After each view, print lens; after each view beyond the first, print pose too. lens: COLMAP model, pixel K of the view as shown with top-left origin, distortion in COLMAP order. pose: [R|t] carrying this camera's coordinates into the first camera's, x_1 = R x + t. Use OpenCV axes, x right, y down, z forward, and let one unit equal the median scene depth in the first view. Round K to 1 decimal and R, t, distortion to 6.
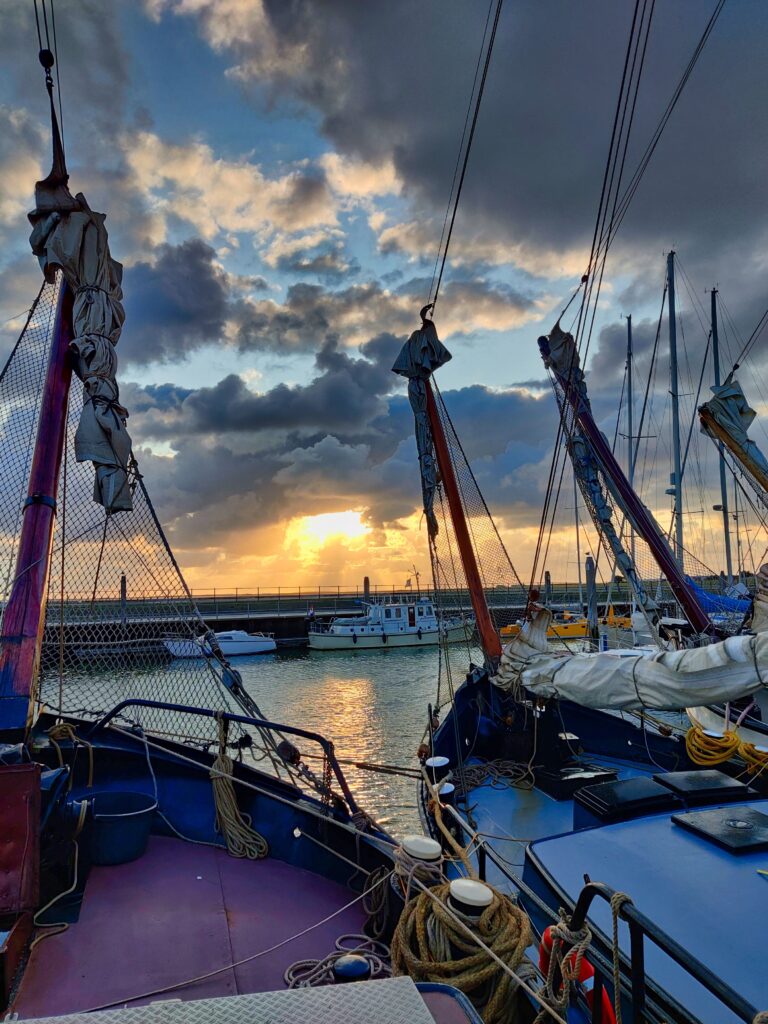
lens RADIAL K [[901.9, 0, 386.9], [0, 901.9, 534.3], [0, 0, 1]] dist [-0.024035, -0.010774]
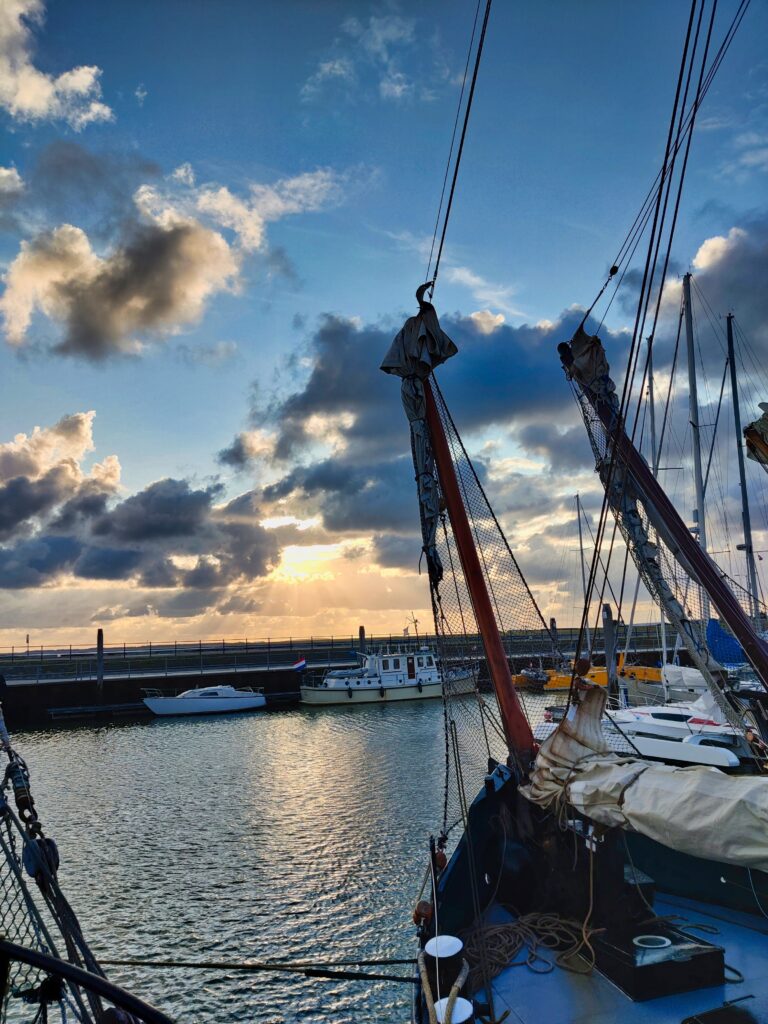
lens RADIAL K [[899.2, 0, 379.8], [0, 899.2, 522.1], [0, 0, 1]] dist [-0.007442, -0.001301]
pose [[0.999871, -0.010172, -0.012416, 0.017268], [0.009376, 0.998000, -0.062520, -0.001883], [0.013027, 0.062395, 0.997966, 0.296406]]
